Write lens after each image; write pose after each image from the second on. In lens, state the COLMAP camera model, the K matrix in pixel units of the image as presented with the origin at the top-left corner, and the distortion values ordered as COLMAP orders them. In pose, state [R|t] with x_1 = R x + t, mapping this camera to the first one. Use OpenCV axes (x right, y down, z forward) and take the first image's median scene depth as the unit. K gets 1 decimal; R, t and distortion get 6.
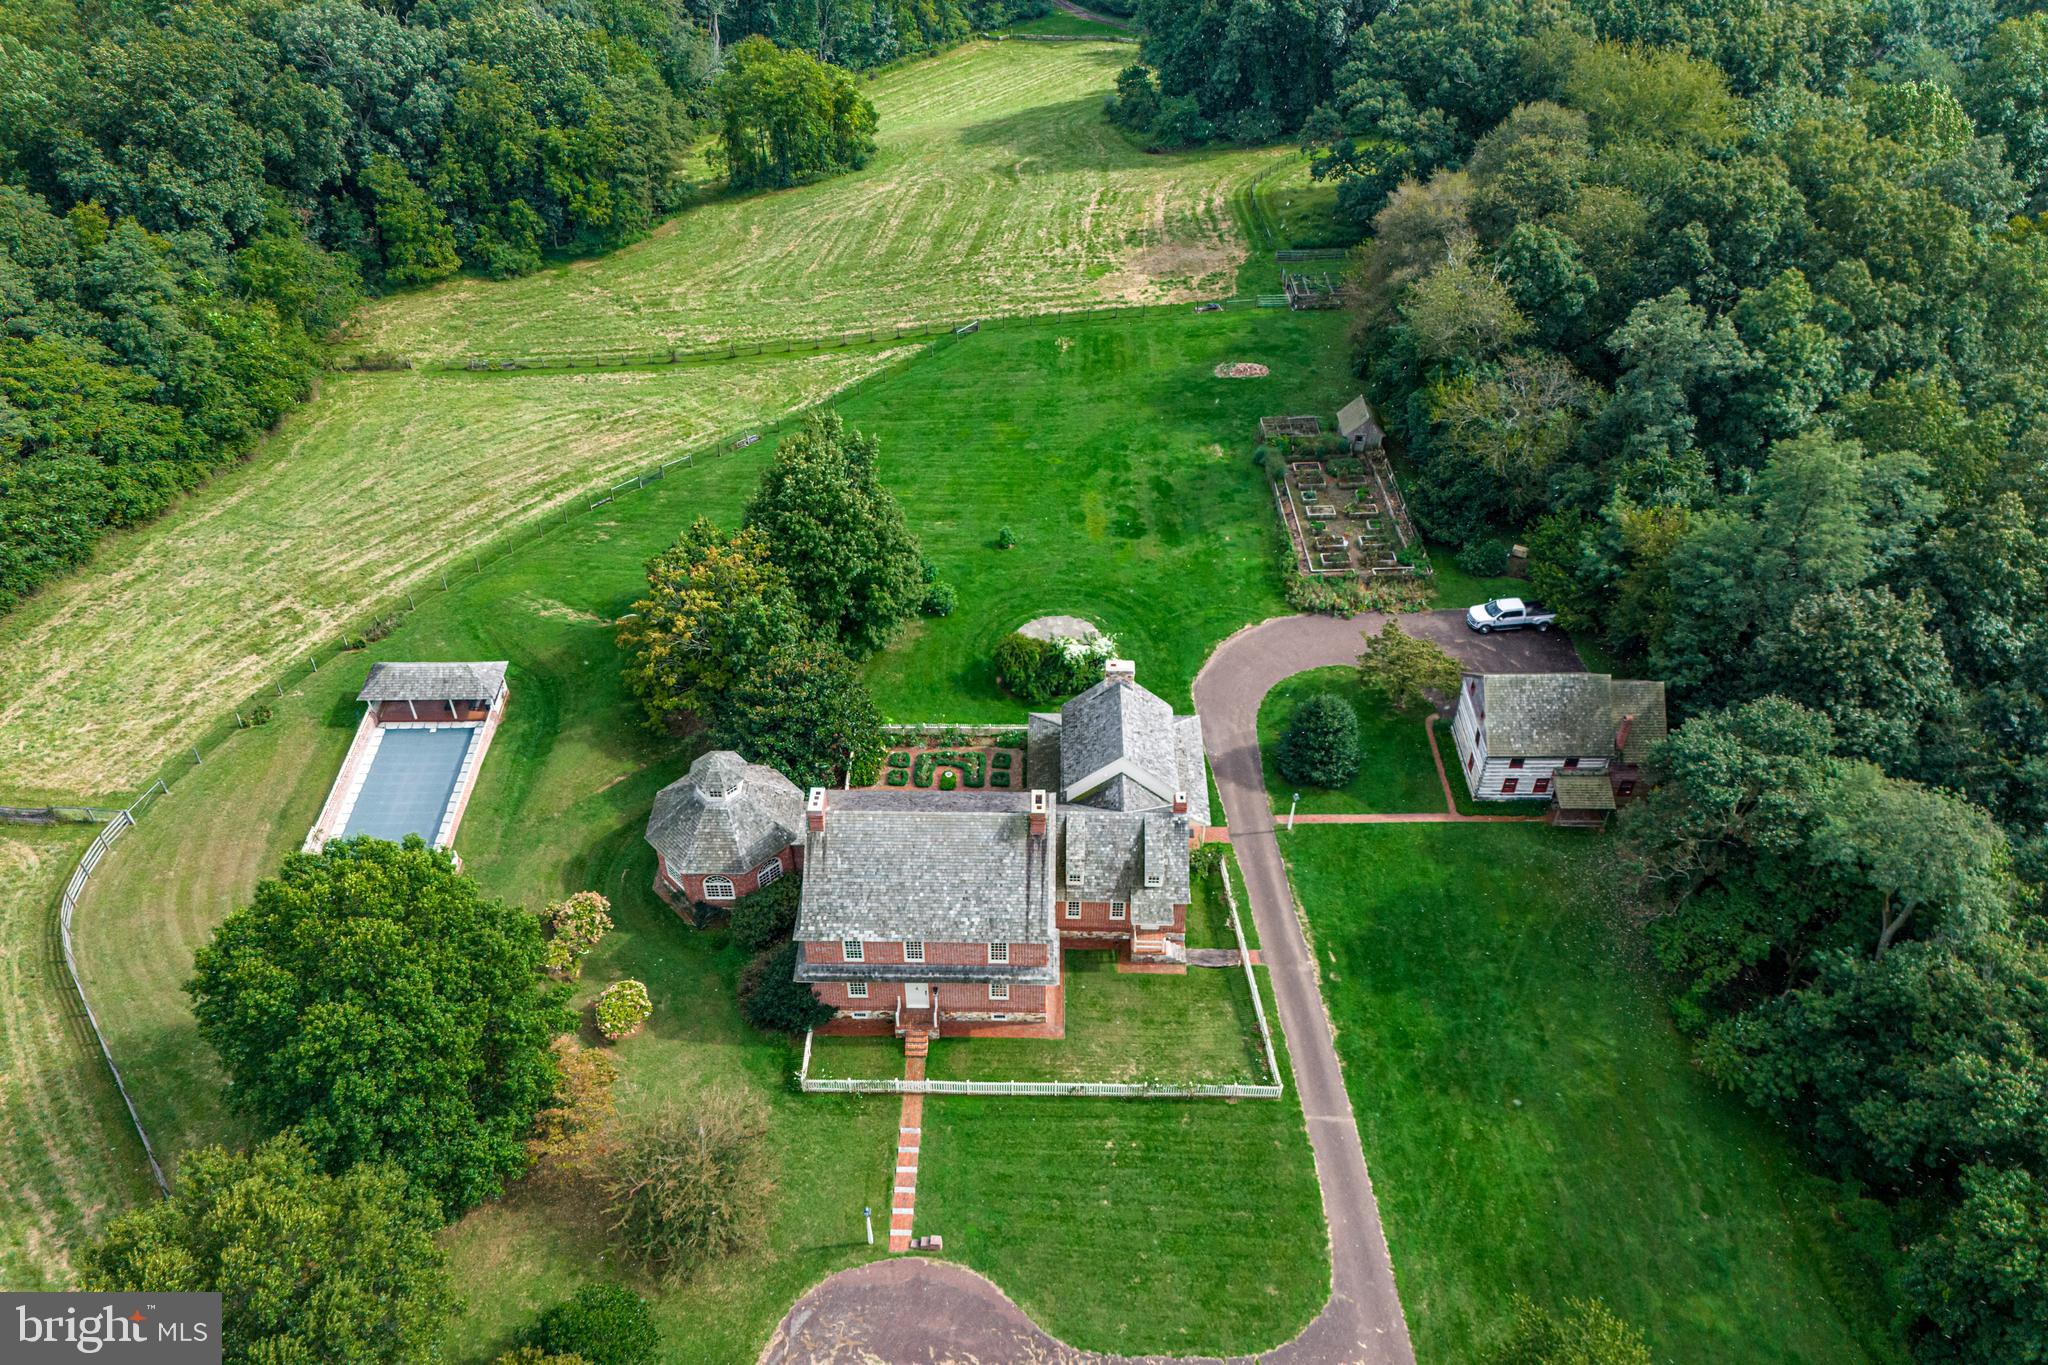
lens RADIAL K [[1500.5, 0, 1000.6], [0, 1500.5, 676.2], [0, 0, 1]] dist [0.124472, -0.158731]
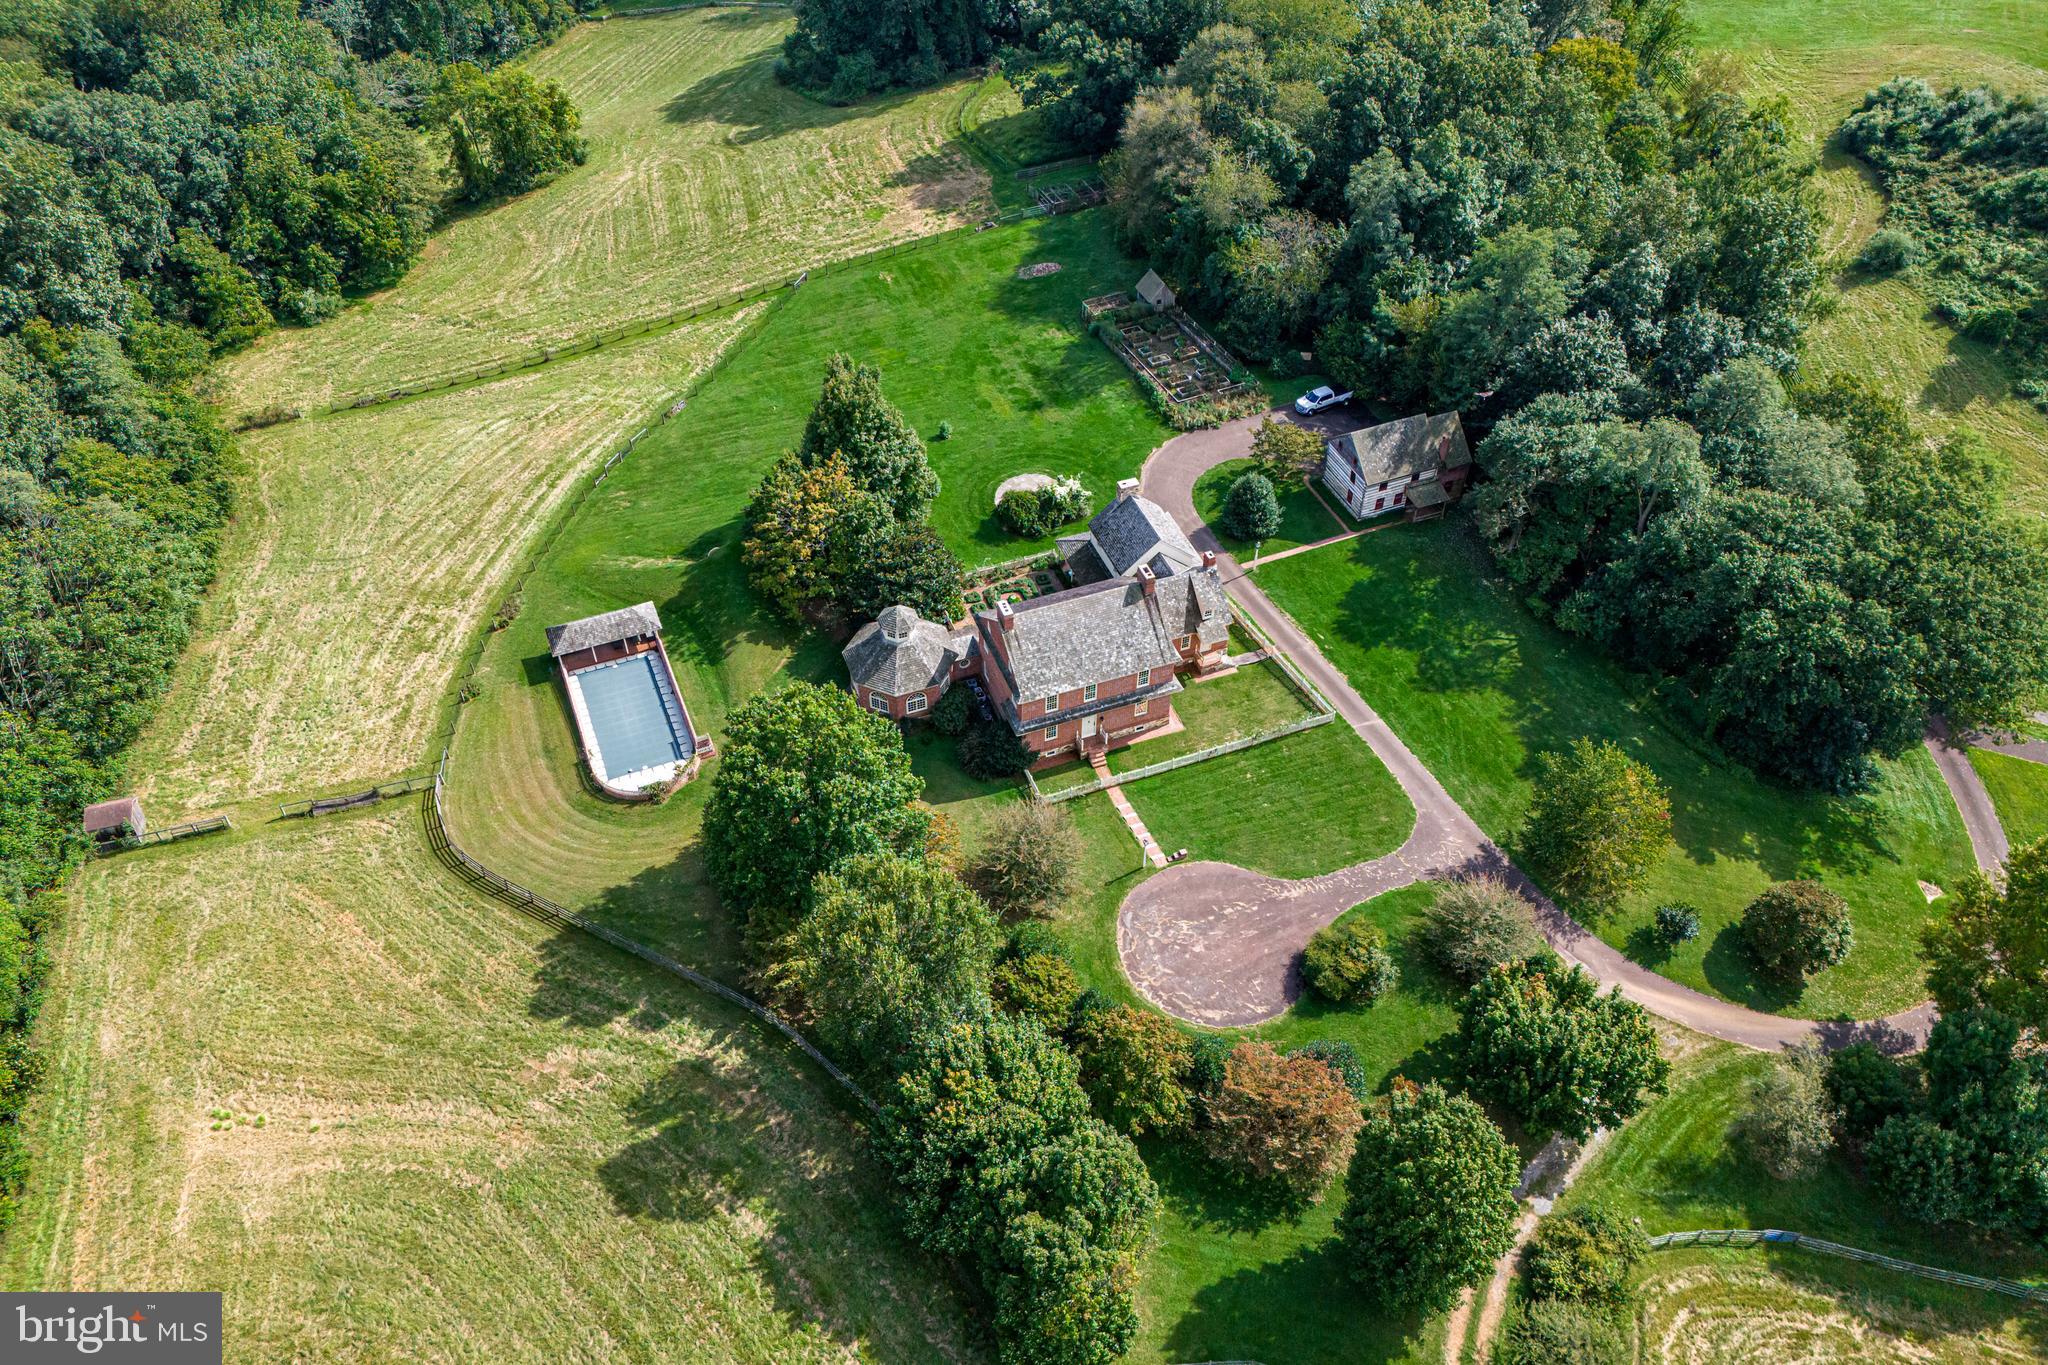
lens RADIAL K [[1500.5, 0, 1000.6], [0, 1500.5, 676.2], [0, 0, 1]] dist [0.124472, -0.158731]
pose [[0.930372, -0.261176, 0.257284, -0.364725], [0.249533, 0.965259, 0.077516, 0.023691], [-0.268591, -0.007918, 0.963222, -0.268120]]
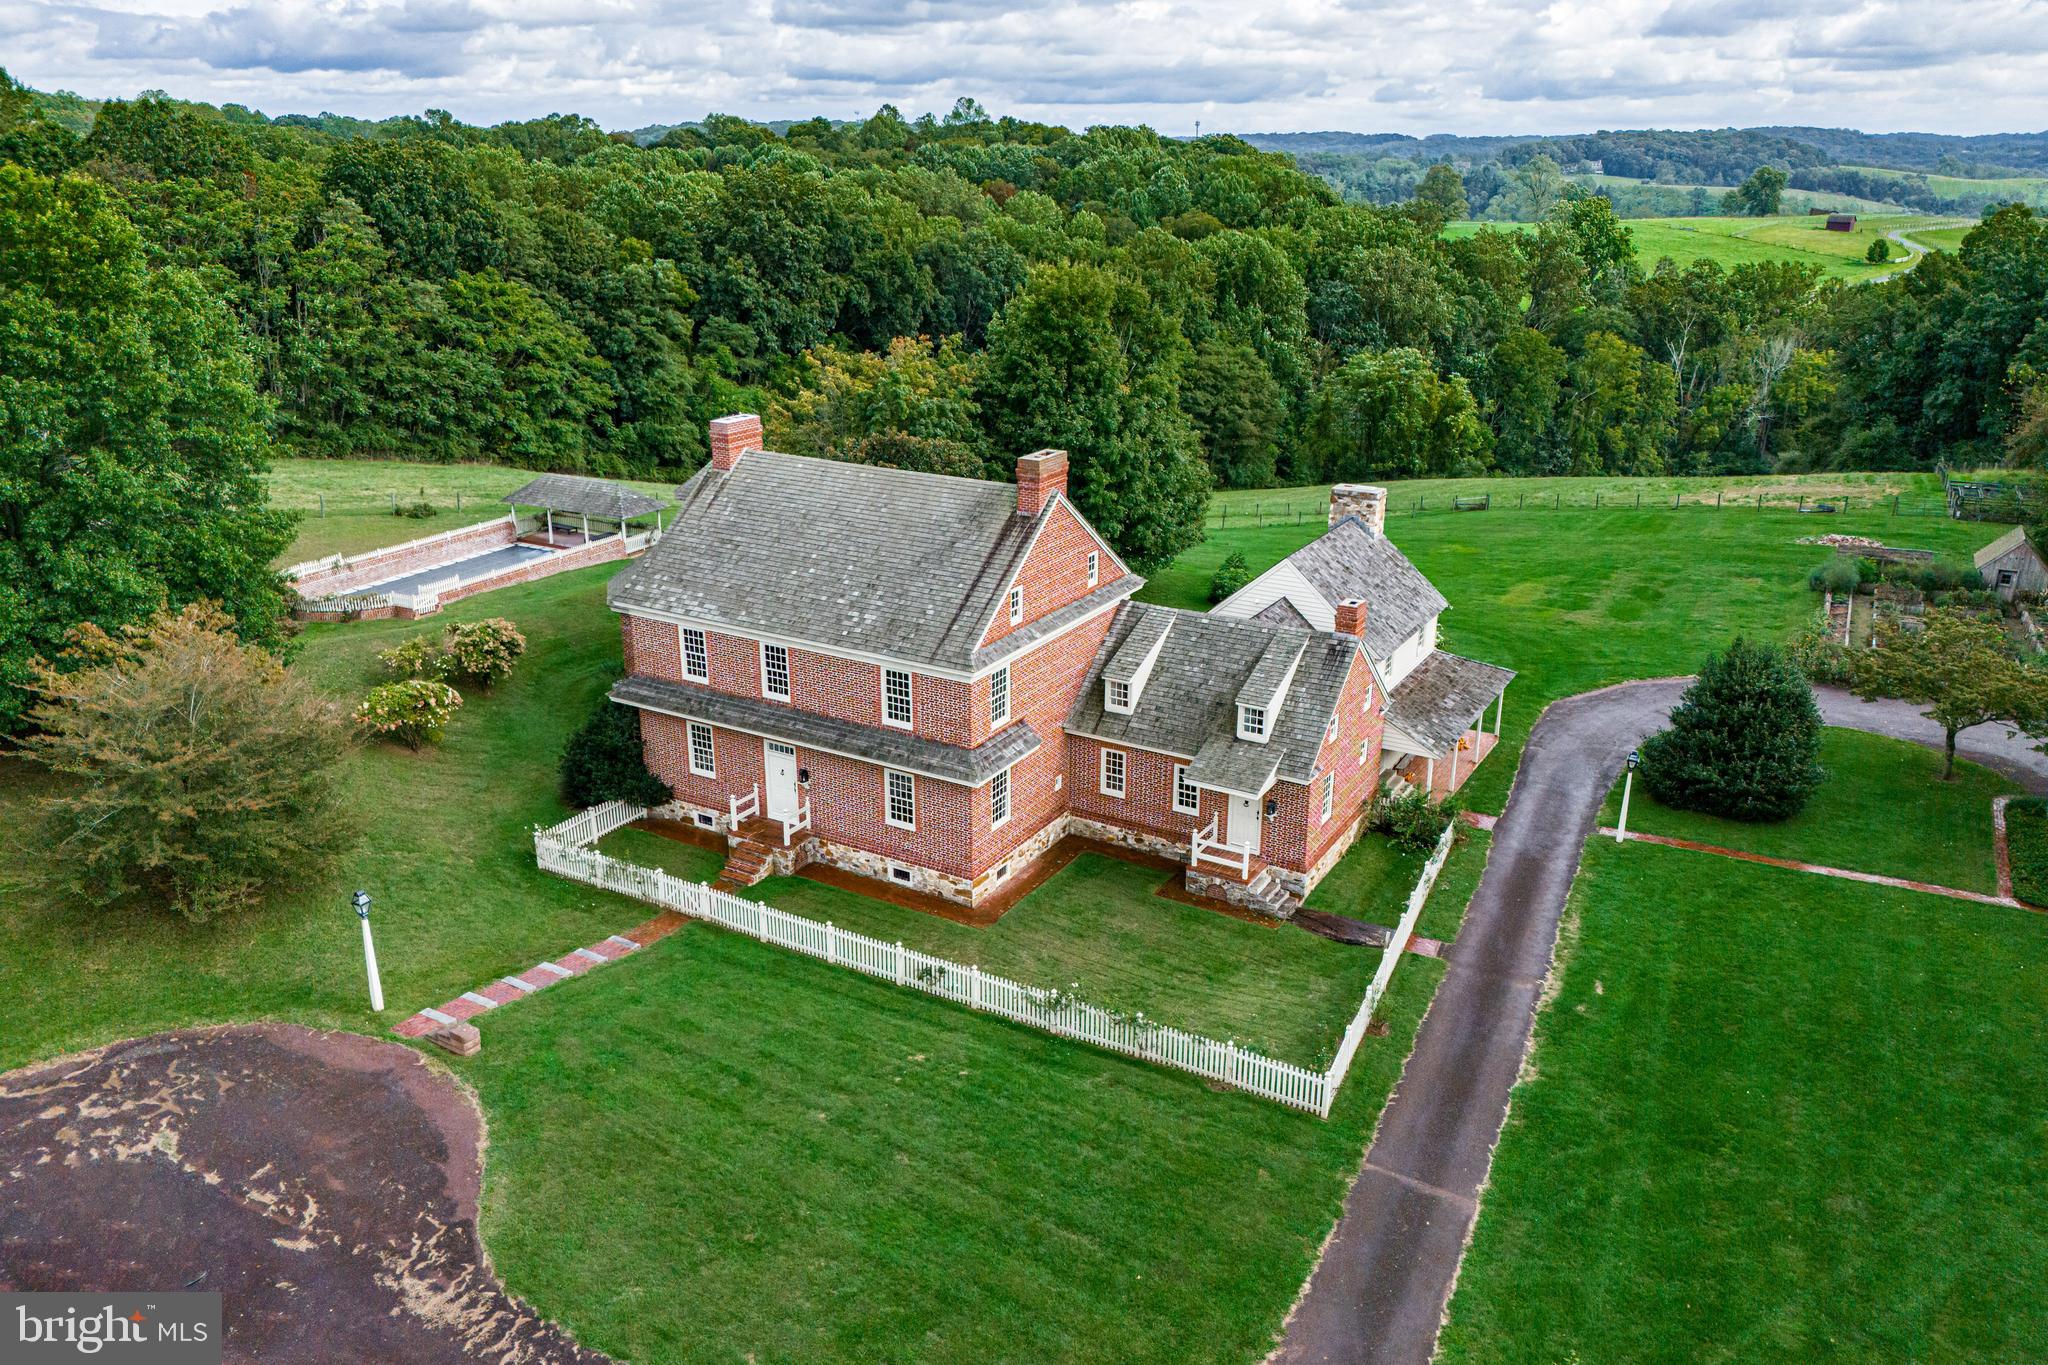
lens RADIAL K [[1475.2, 0, 1016.1], [0, 1475.2, 688.4], [0, 0, 1]] dist [0.106530, -0.119258]
pose [[0.871942, 0.169691, -0.459262, 0.202789], [-0.329378, 0.897324, -0.293801, 0.232323], [0.362252, 0.407448, 0.838307, 0.406216]]
